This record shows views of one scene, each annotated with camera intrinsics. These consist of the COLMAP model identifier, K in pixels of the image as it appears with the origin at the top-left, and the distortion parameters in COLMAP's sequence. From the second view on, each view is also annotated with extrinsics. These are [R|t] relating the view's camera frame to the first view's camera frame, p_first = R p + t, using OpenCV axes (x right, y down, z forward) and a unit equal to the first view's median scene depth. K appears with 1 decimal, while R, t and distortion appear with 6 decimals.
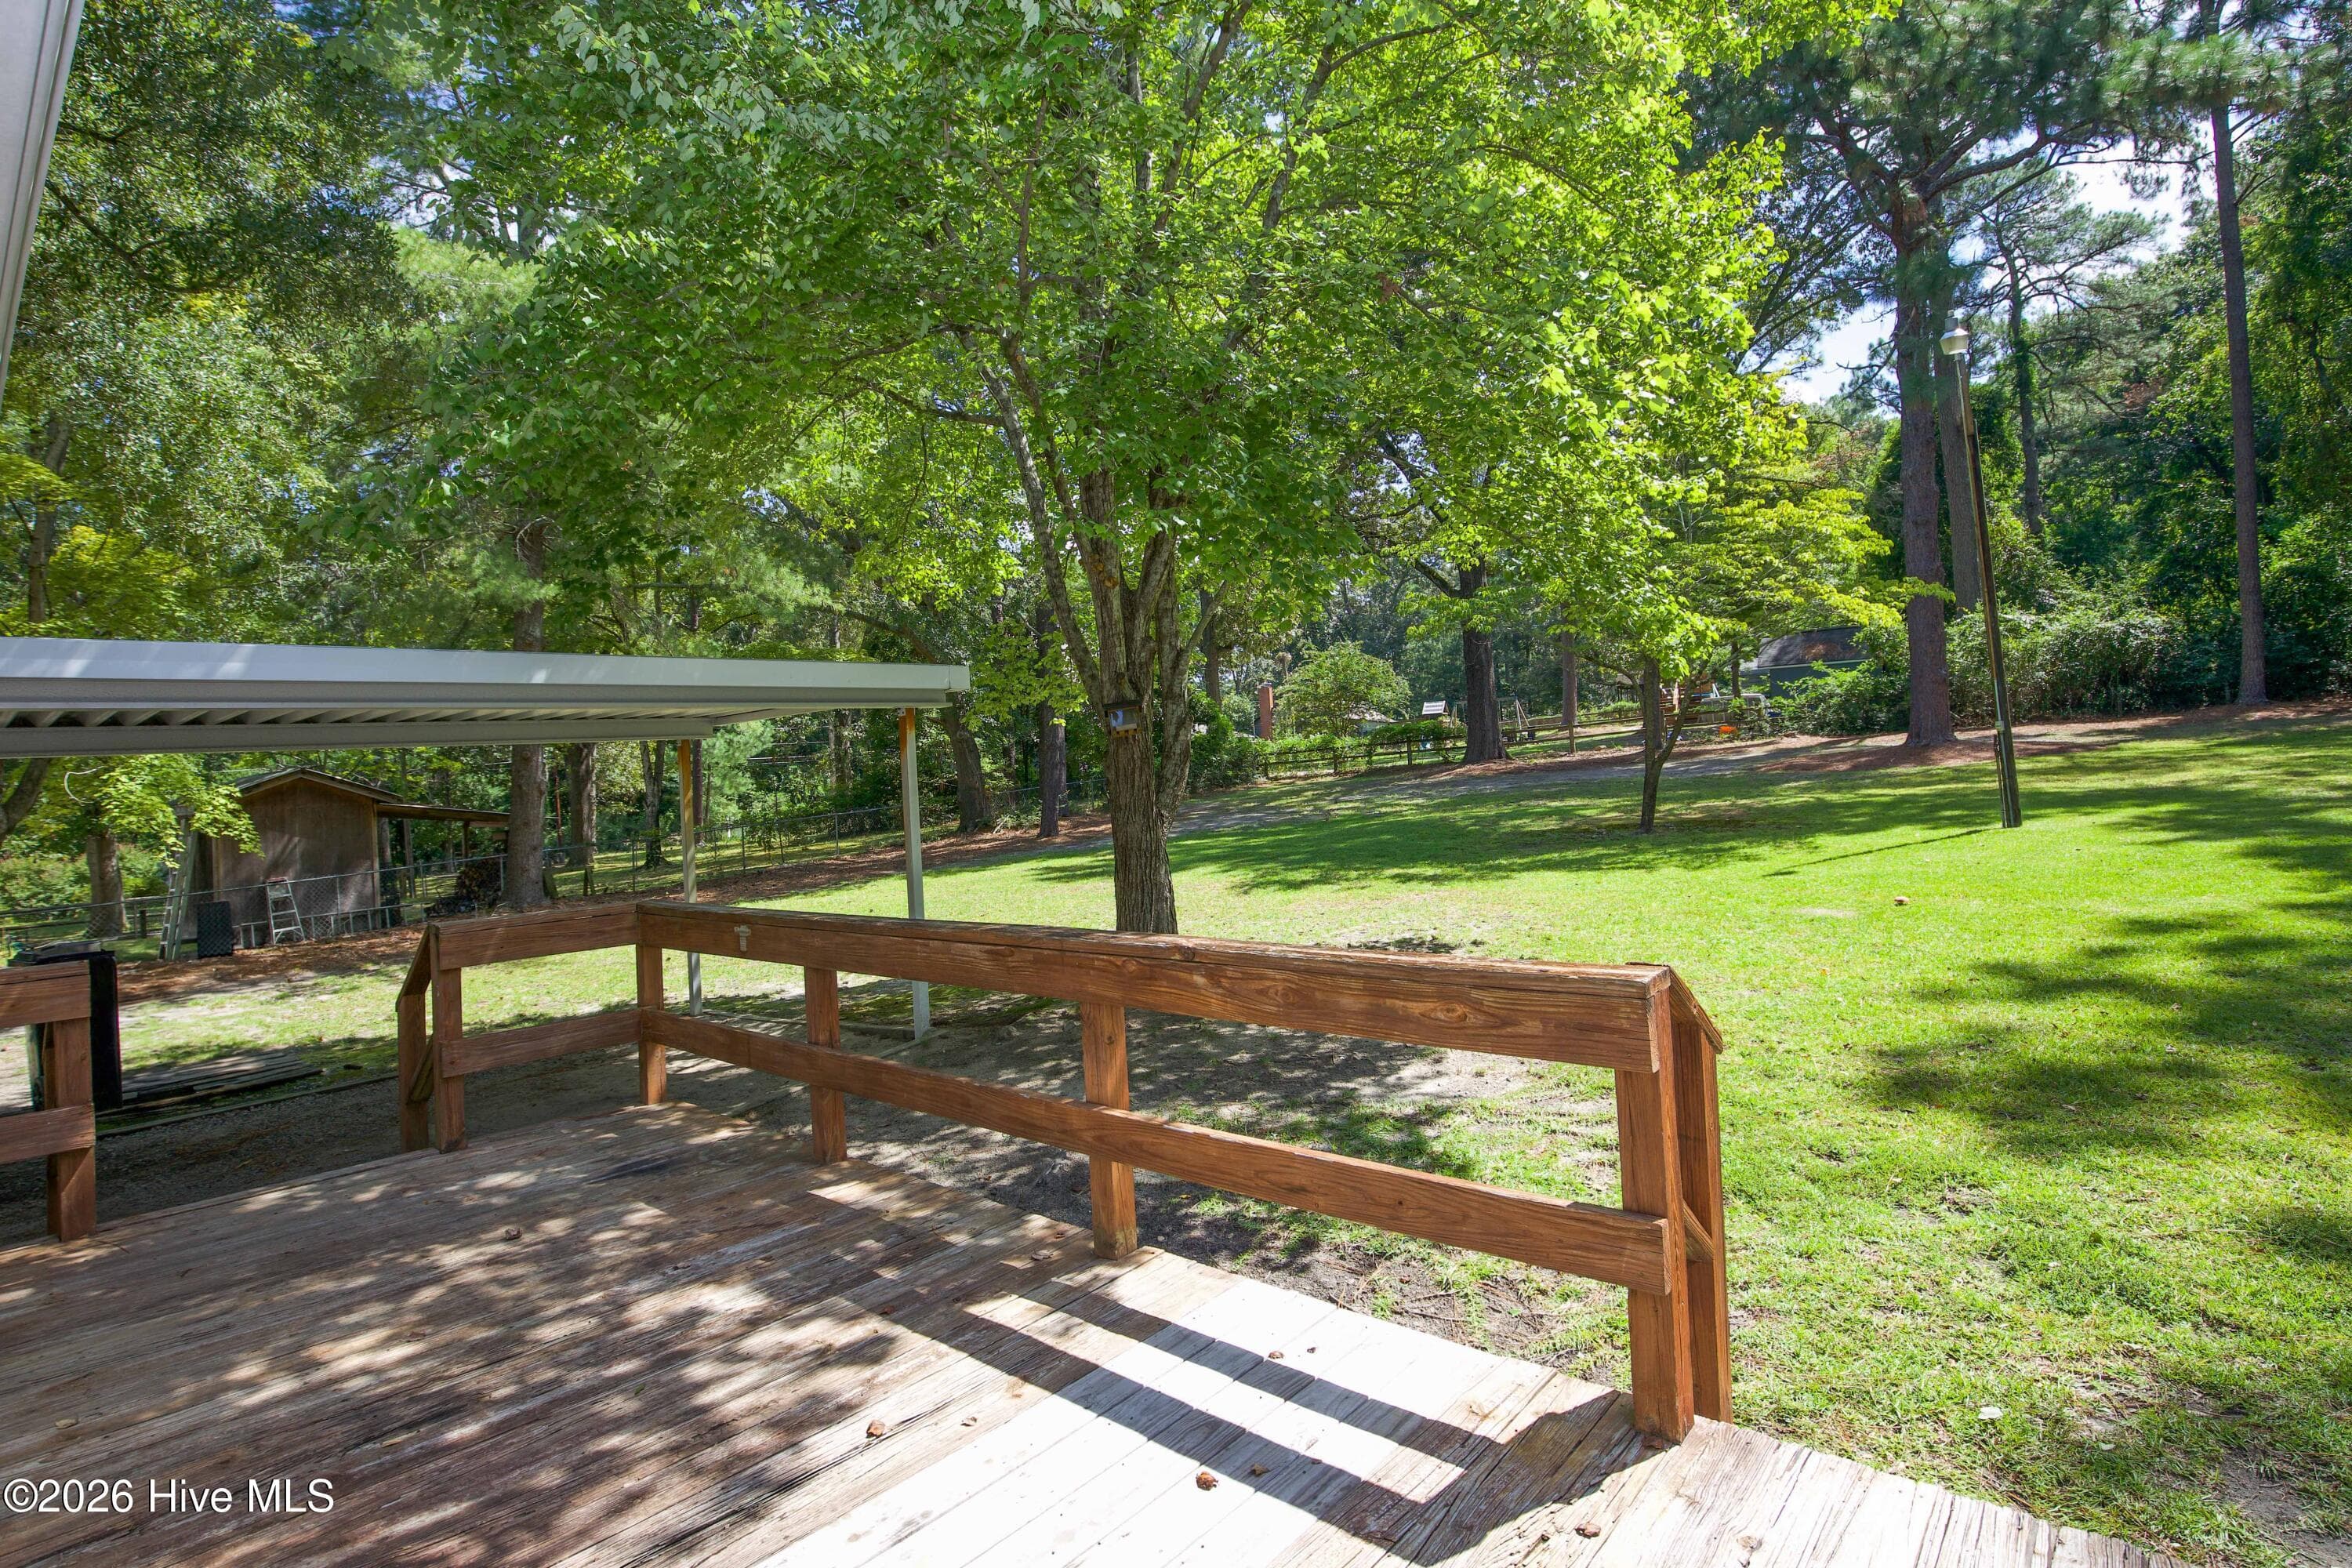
lens RADIAL K [[1205.2, 0, 1176.0], [0, 1205.2, 784.0], [0, 0, 1]] dist [0.001555, -0.033356]
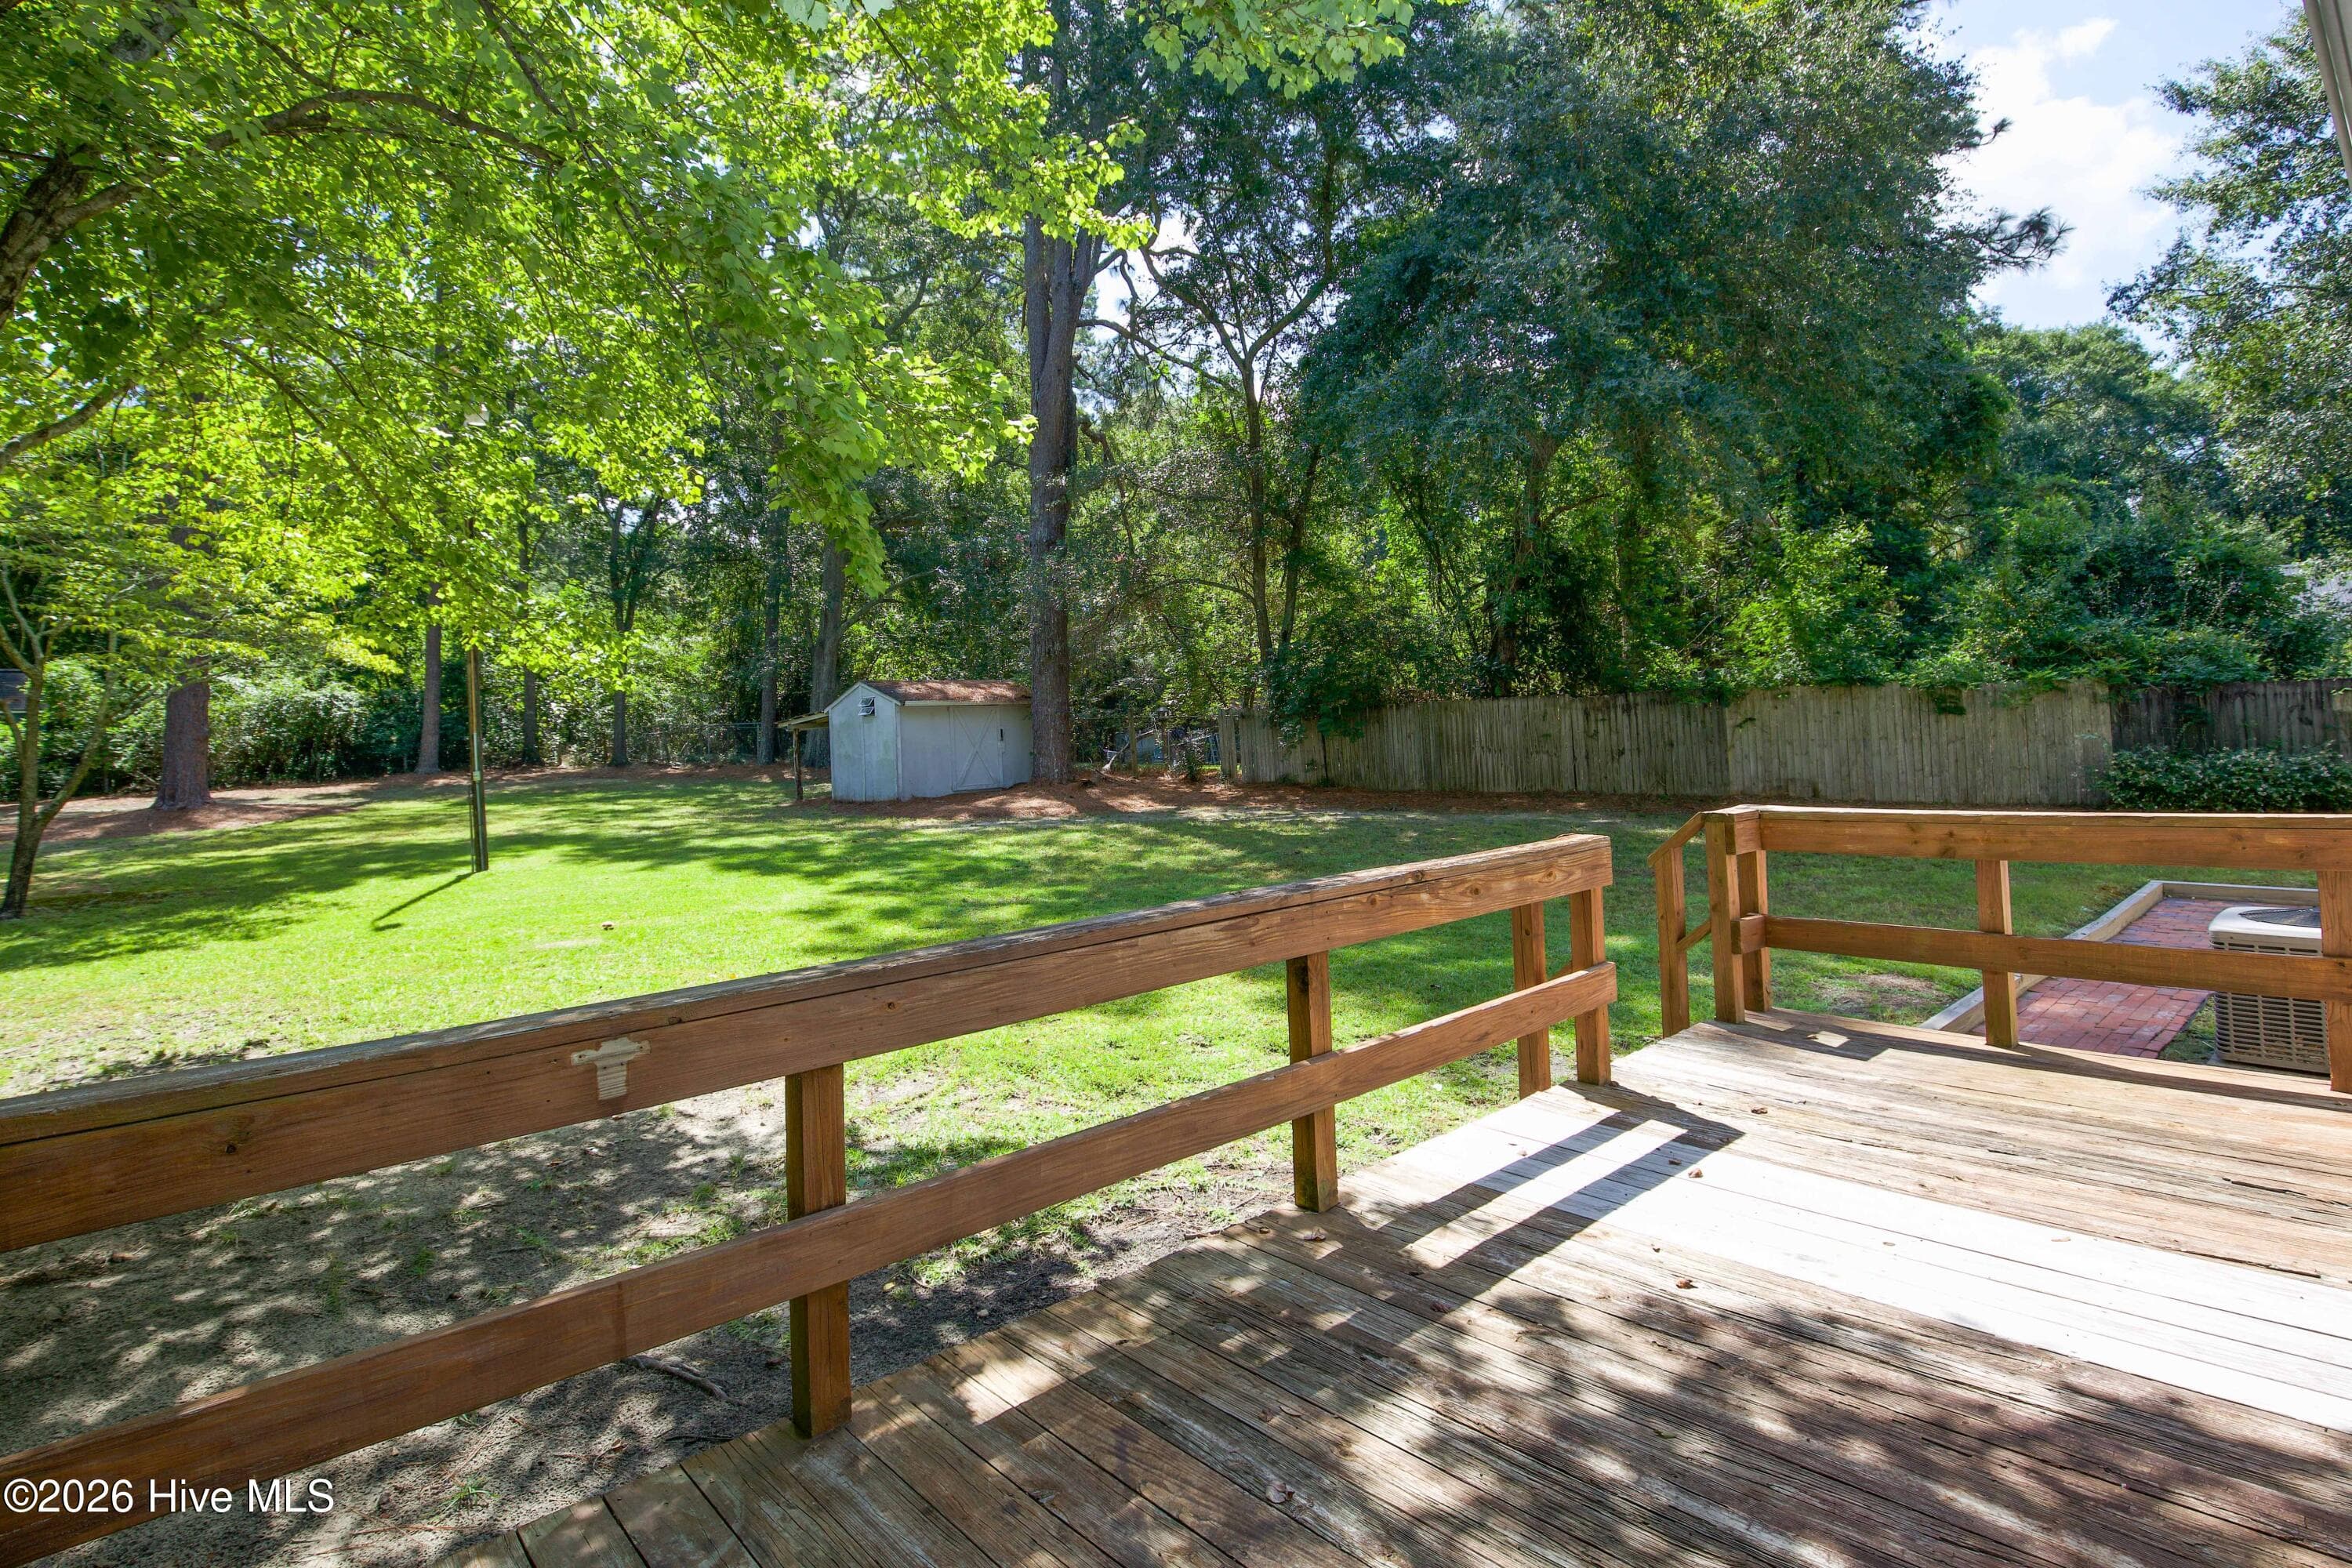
lens RADIAL K [[1165.4, 0, 1171.9], [0, 1165.4, 702.0], [0, 0, 1]] dist [-0.030695, 0.000159]
pose [[0.115421, 0.088640, 0.989354, -1.149787], [0.050041, 0.994227, -0.094914, 0.063919], [-0.992055, 0.060464, 0.110319, 1.077932]]
